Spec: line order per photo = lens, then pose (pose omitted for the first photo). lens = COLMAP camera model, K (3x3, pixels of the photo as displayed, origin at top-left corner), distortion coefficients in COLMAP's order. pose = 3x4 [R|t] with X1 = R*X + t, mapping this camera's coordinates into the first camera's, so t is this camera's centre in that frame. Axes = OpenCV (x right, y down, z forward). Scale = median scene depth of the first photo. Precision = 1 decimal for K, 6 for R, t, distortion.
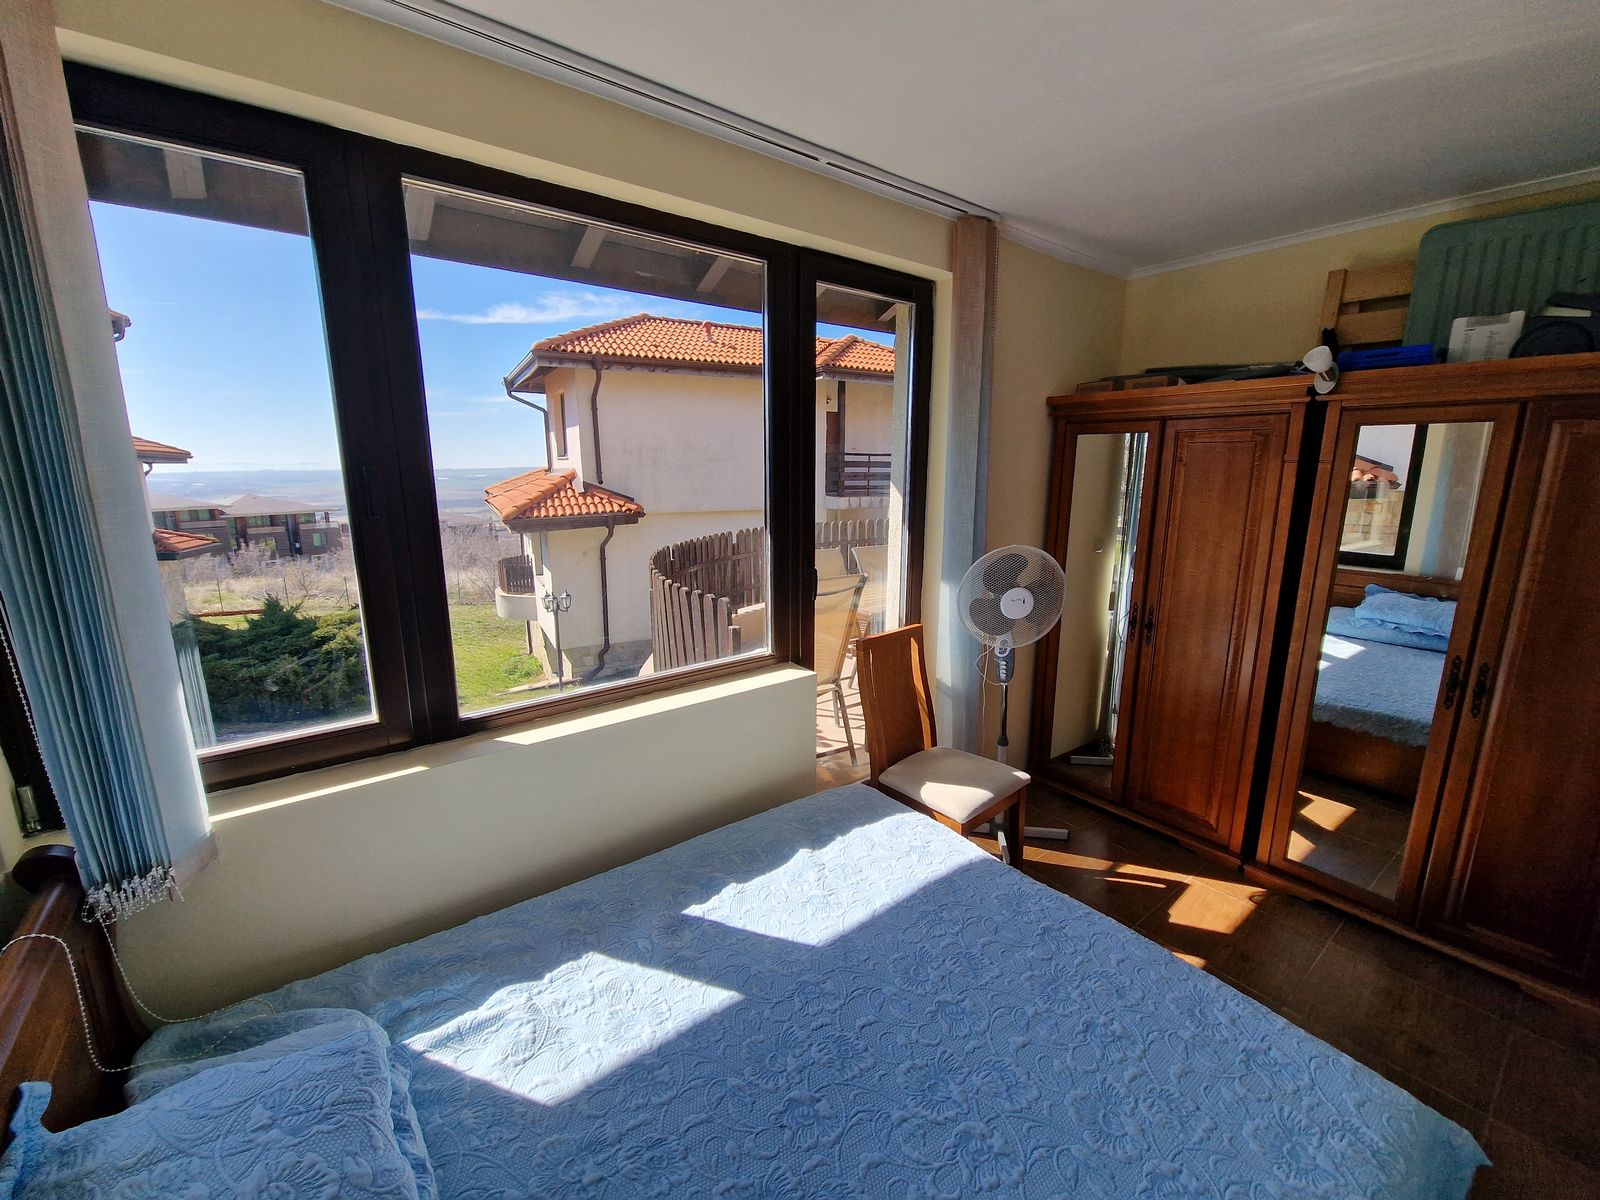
lens RADIAL K [[656.8, 0, 807.1], [0, 656.8, 602.1], [0, 0, 1]] dist [-0.001368, -0.000284]
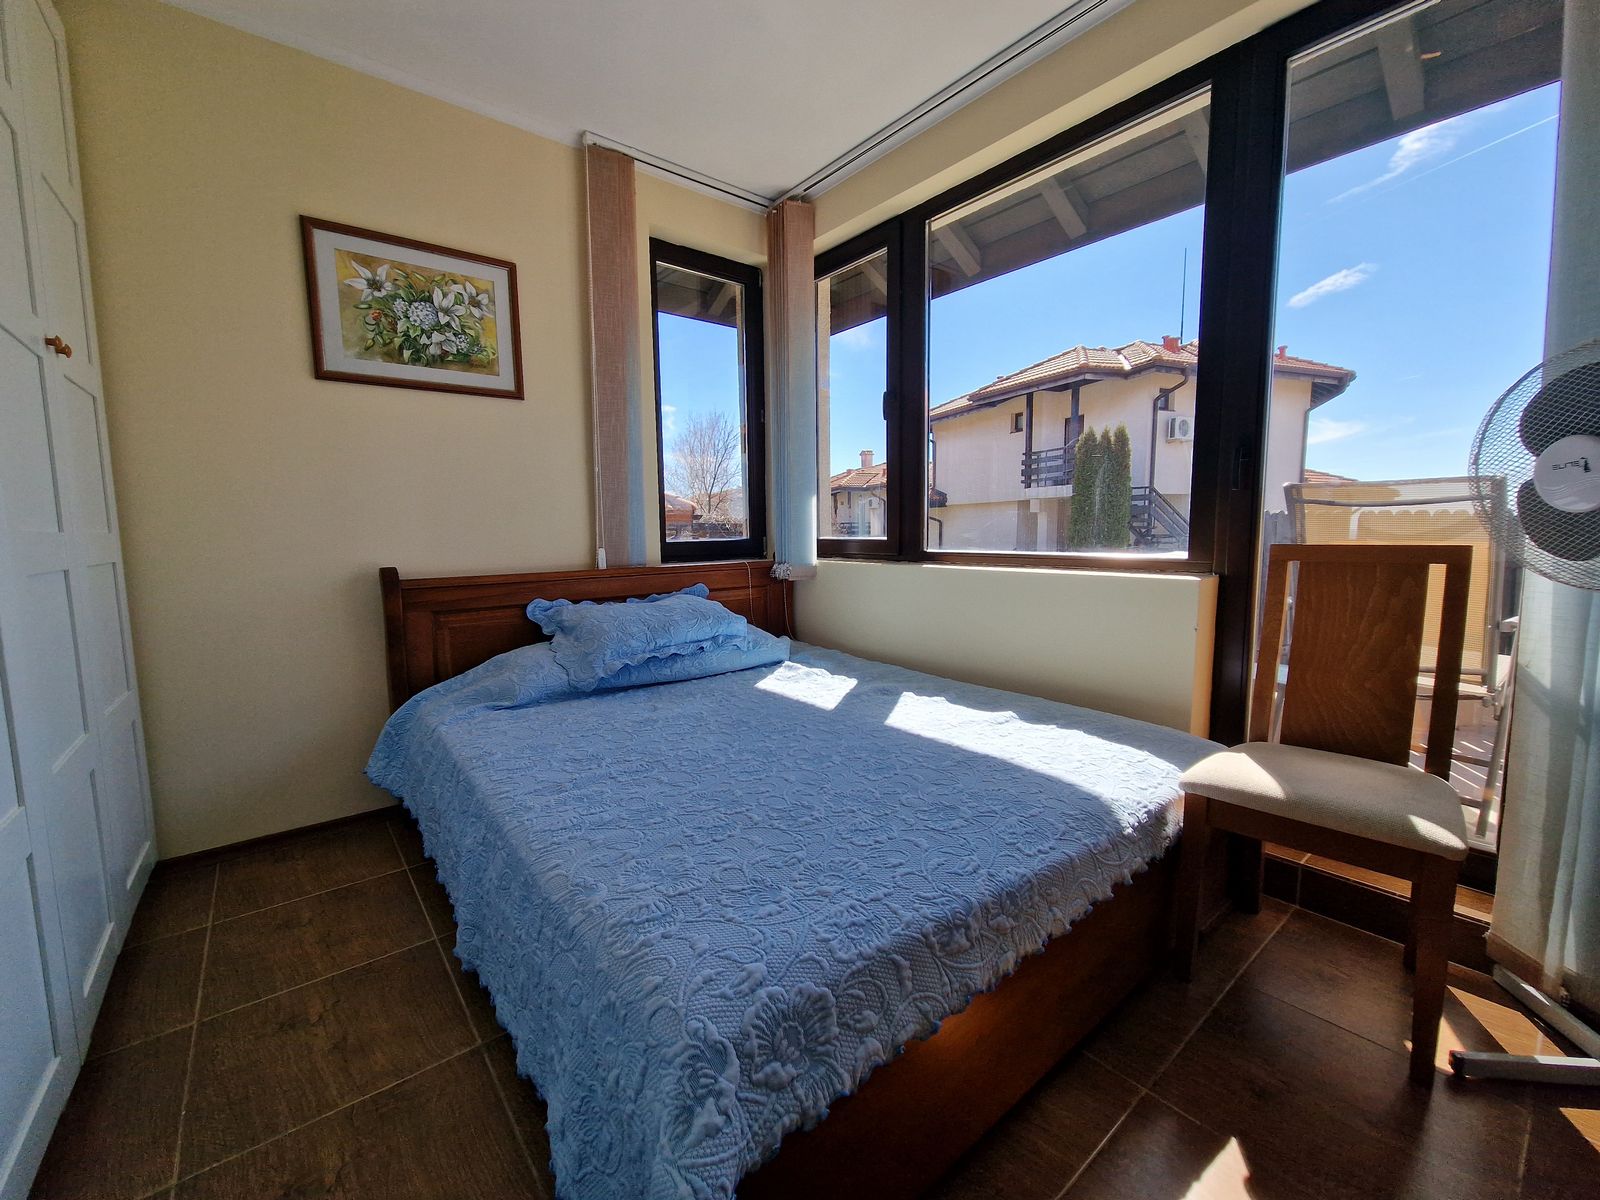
lens RADIAL K [[656.8, 0, 807.1], [0, 656.8, 602.1], [0, 0, 1]] dist [-0.001368, -0.000284]
pose [[0.021245, 0.104690, -0.994278, 1.084529], [-0.192149, 0.976390, 0.098701, 0.202780], [0.981136, 0.188952, 0.040860, 0.717524]]
